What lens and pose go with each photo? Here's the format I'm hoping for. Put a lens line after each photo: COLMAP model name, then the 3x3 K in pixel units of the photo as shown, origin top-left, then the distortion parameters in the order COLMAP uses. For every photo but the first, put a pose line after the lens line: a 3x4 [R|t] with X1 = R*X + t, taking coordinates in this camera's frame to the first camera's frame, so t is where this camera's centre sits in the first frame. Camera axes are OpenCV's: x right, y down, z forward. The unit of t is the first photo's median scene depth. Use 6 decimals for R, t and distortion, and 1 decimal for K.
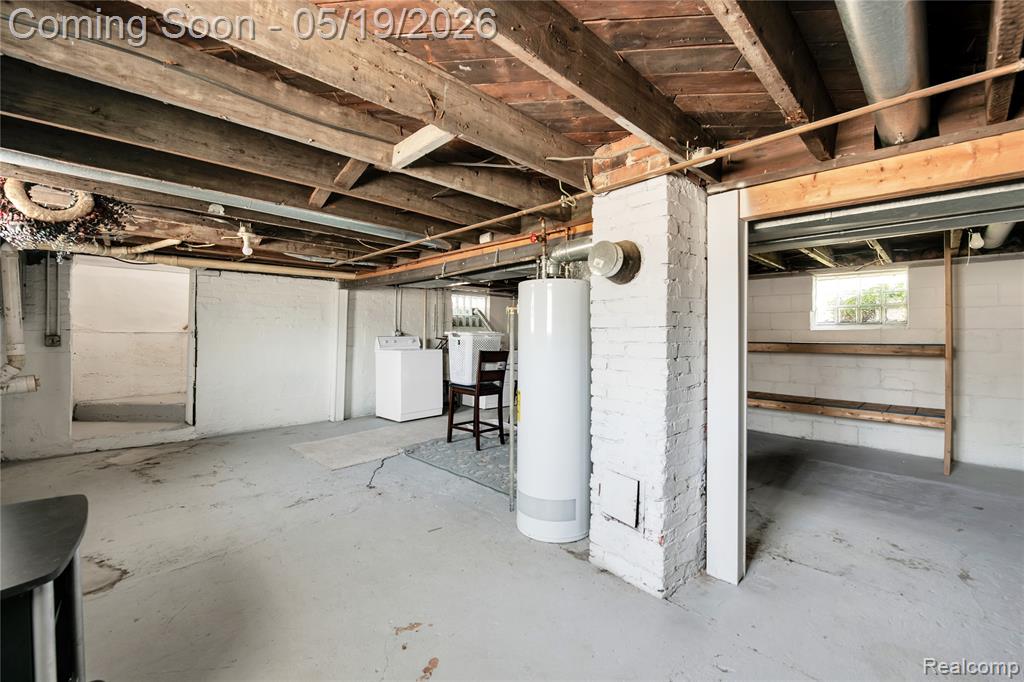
lens RADIAL K [[424.8, 0, 521.0], [0, 424.8, 336.7], [0, 0, 1]] dist [-0.008149, -0.001068]
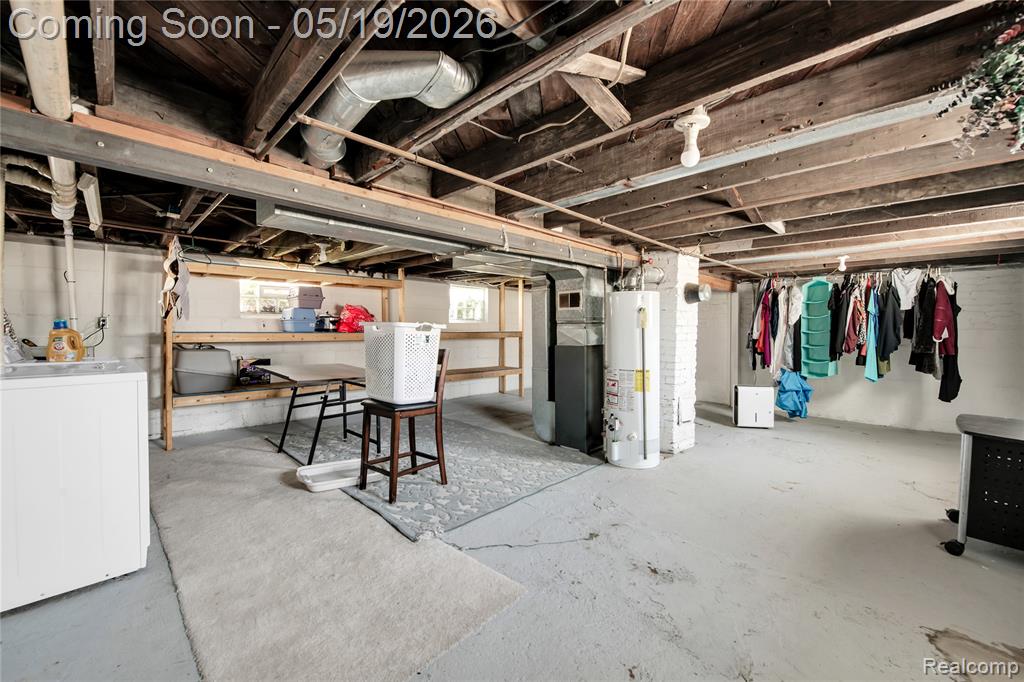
lens RADIAL K [[424.8, 0, 521.1], [0, 424.8, 338.4], [0, 0, 1]] dist [-0.008149, -0.001068]
pose [[-0.037493, -0.031431, 0.998802, -1.062063], [-0.003598, 0.999503, 0.031318, -0.012029], [-0.999290, -0.002419, -0.037587, 1.136848]]
